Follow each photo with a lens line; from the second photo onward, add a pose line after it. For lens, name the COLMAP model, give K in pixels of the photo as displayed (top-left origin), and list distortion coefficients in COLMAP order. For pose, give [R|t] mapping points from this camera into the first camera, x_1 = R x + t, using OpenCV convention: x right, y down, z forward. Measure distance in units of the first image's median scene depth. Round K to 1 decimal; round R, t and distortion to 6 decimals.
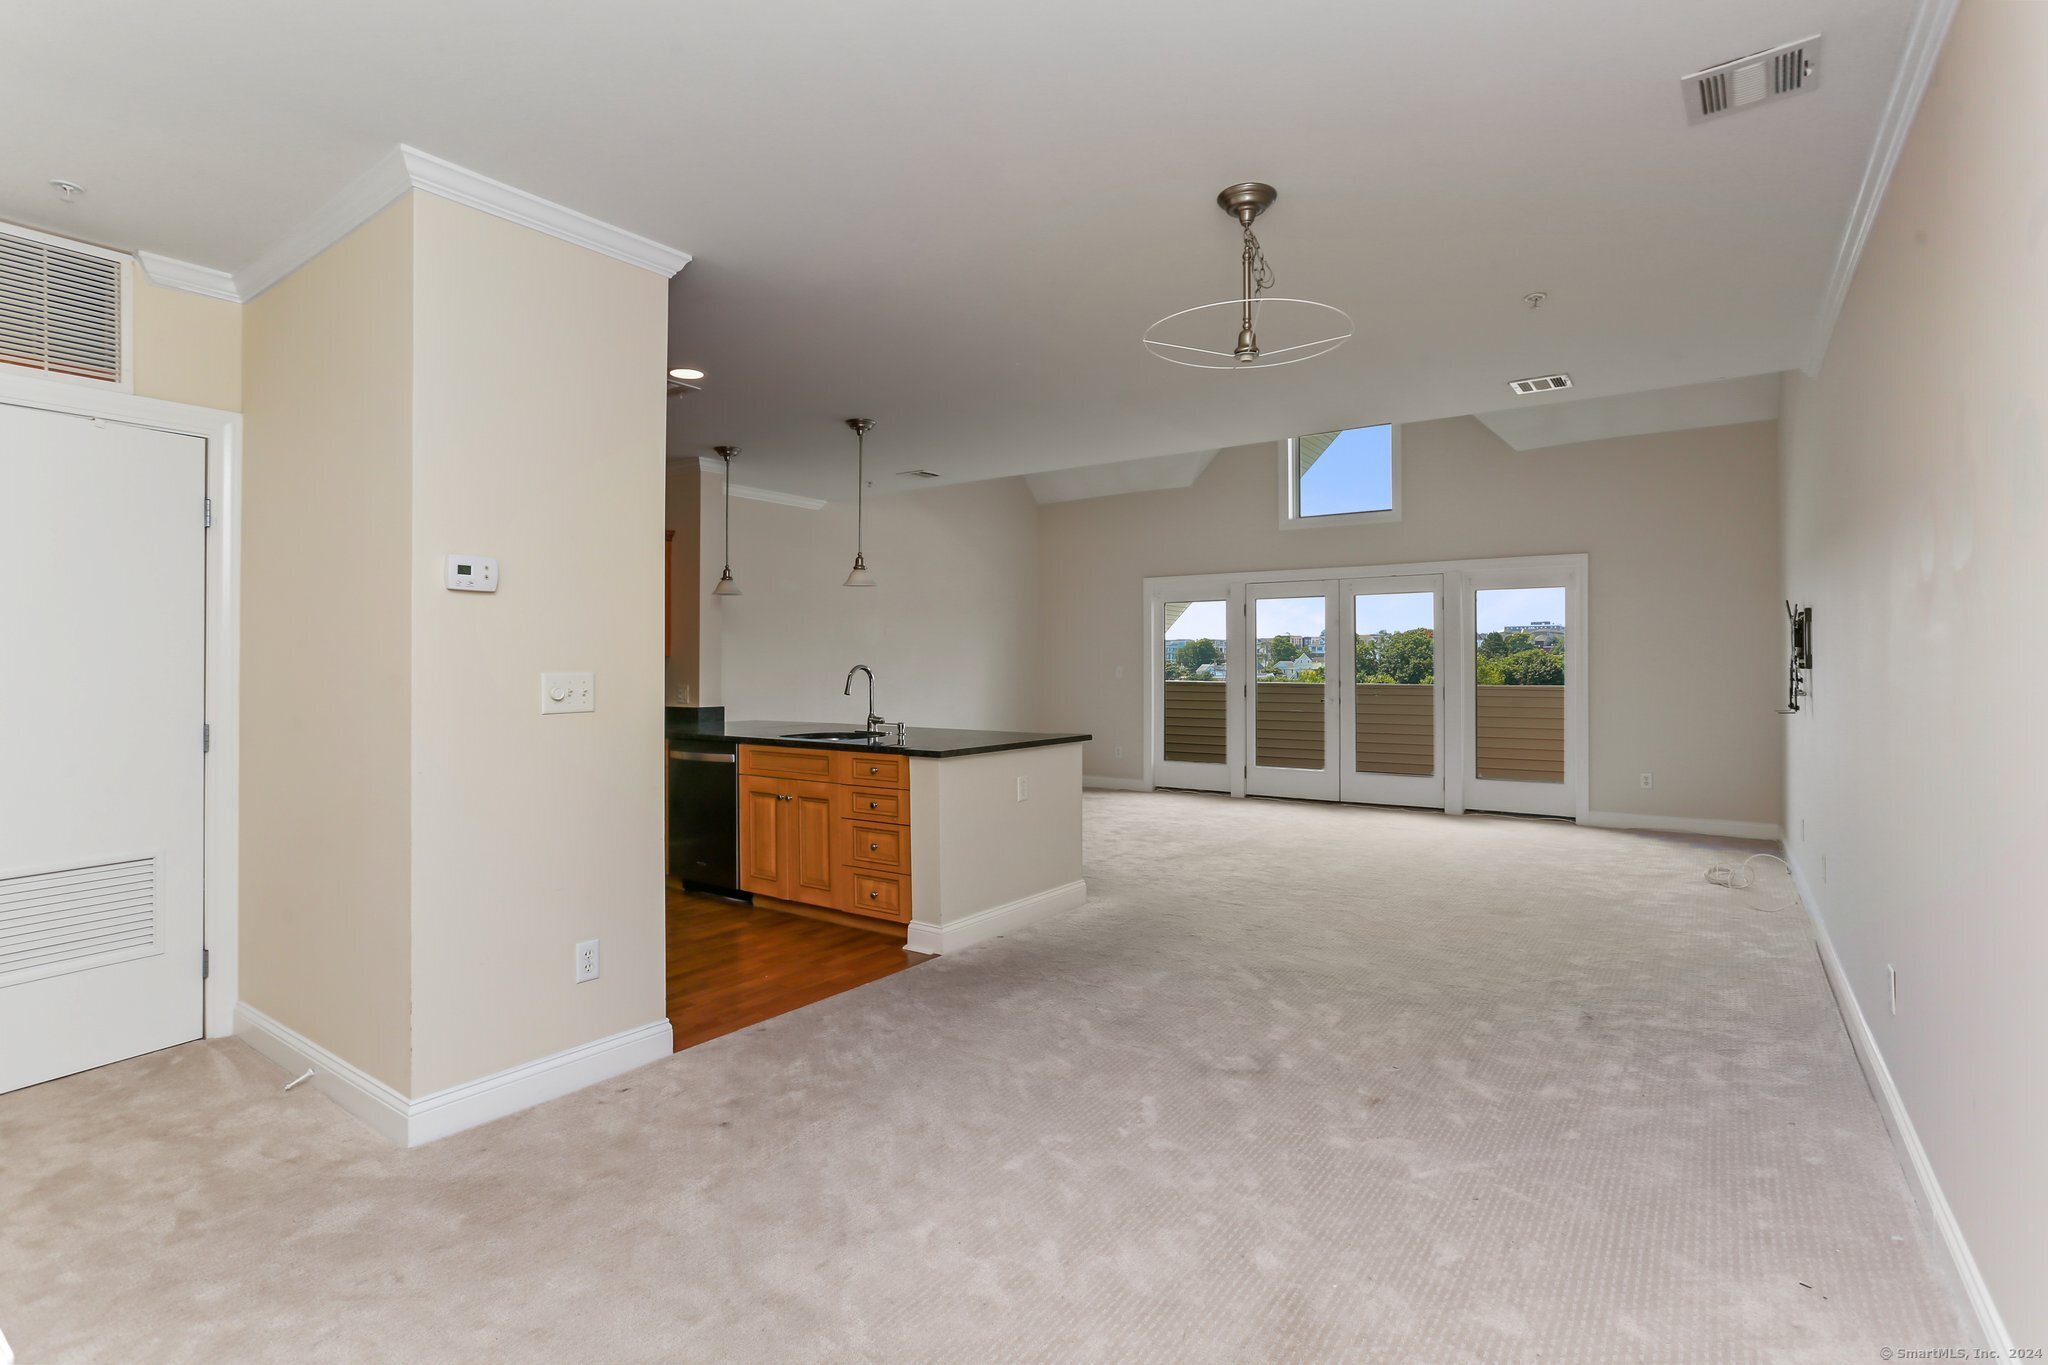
lens RADIAL K [[977.0, 0, 1018.6], [0, 977.0, 673.3], [0, 0, 1]] dist [-0.006251, -0.000128]
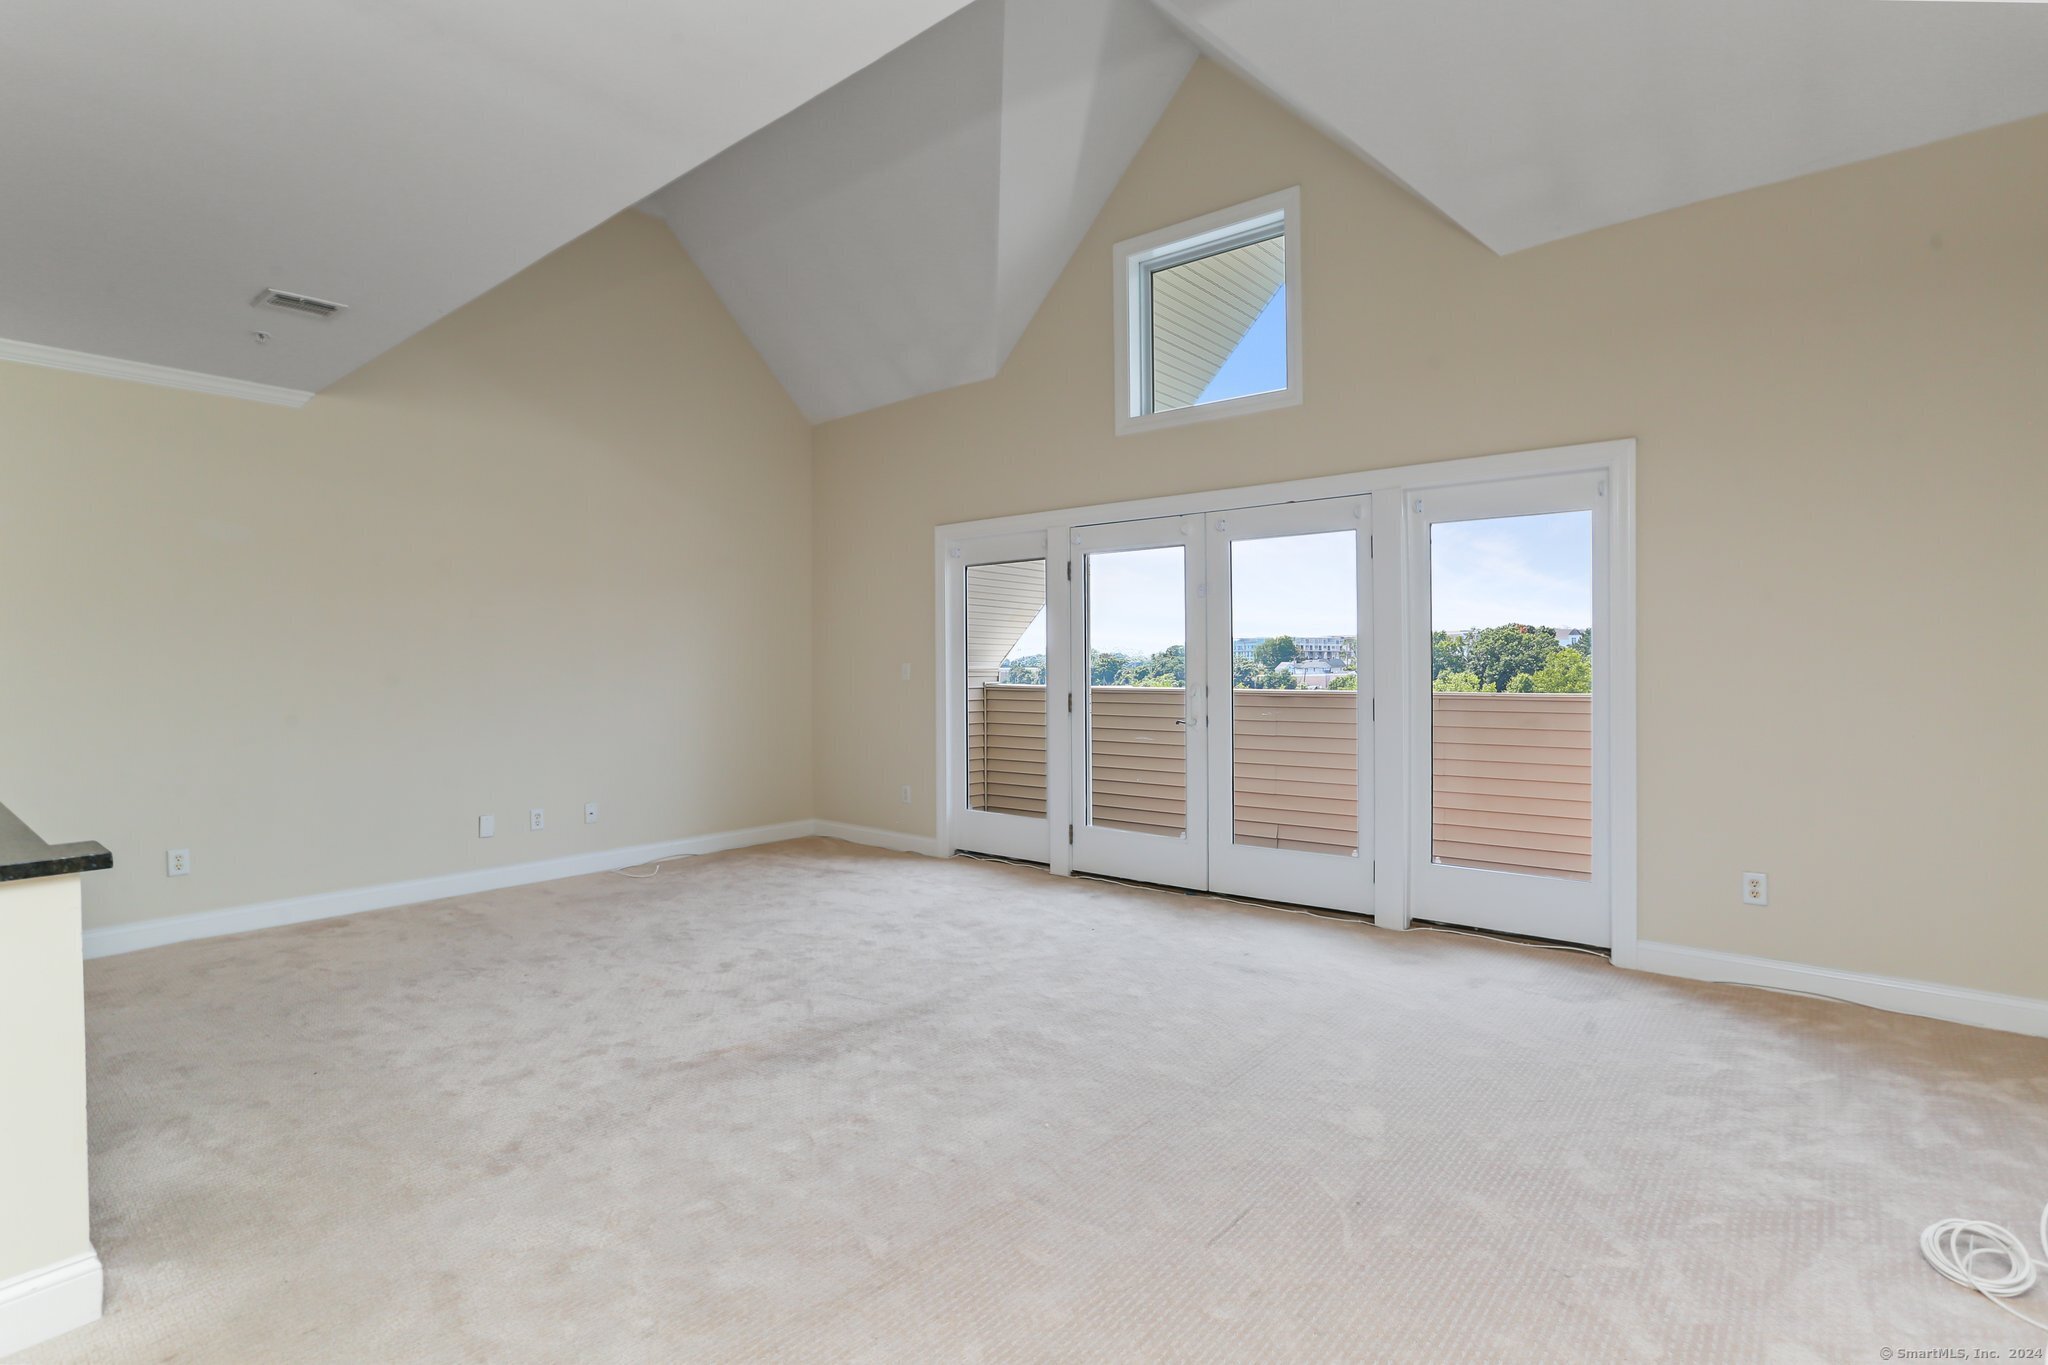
lens RADIAL K [[977.0, 0, 1028.3], [0, 977.0, 681.9], [0, 0, 1]] dist [-0.006251, -0.000128]
pose [[0.997503, -0.003659, -0.070528, 0.247898], [0.004349, 0.999944, 0.009642, -0.000909], [0.070489, -0.009925, 0.997463, 0.382778]]
